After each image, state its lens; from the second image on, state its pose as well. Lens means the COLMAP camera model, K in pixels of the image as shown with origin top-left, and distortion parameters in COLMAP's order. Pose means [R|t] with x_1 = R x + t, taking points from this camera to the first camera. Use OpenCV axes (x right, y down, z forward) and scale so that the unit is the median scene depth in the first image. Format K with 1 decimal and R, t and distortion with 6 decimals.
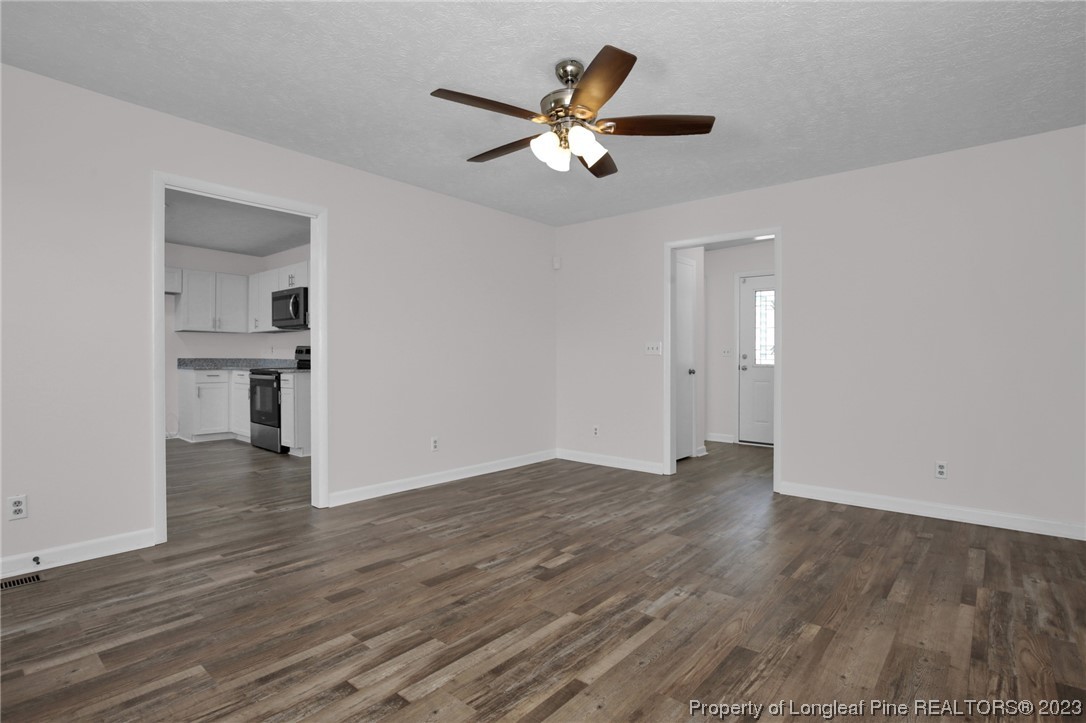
lens RADIAL K [[549.3, 0, 536.0], [0, 549.3, 356.5], [0, 0, 1]] dist [-0.024895, -0.000085]
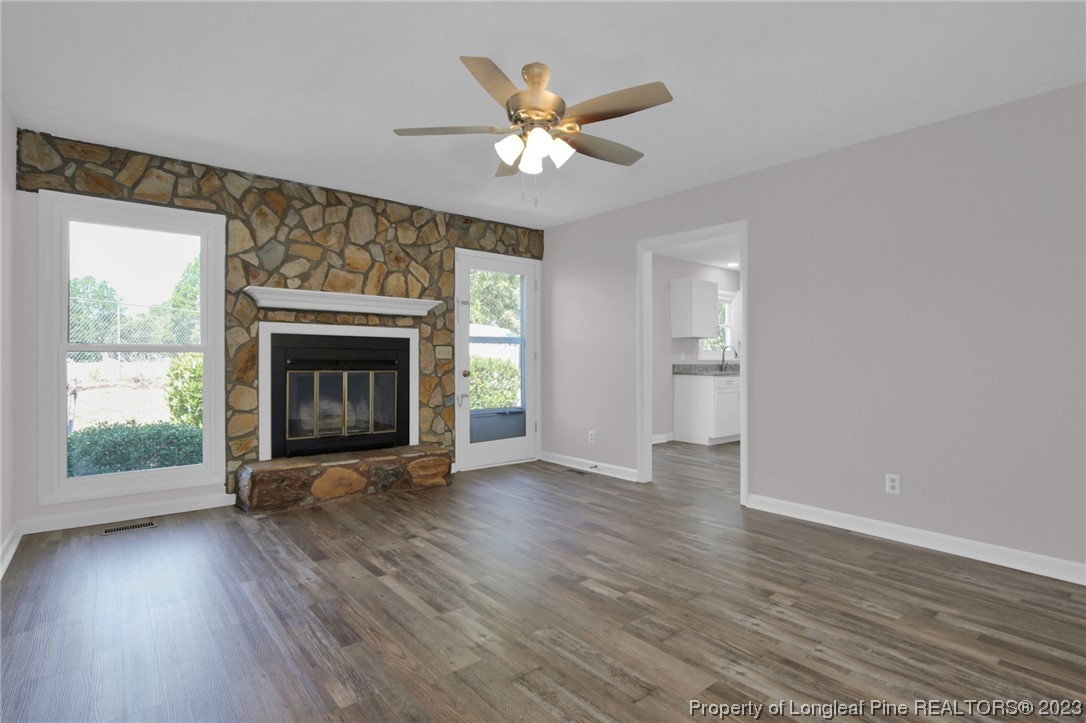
lens RADIAL K [[534.4, 0, 534.7], [0, 534.4, 365.0], [0, 0, 1]] dist [-0.021593, 0.000151]
pose [[-0.172712, 0.006549, -0.984951, 0.968870], [-0.004801, 0.999960, 0.007491, 0.005531], [0.984961, 0.006023, -0.172674, 1.115721]]
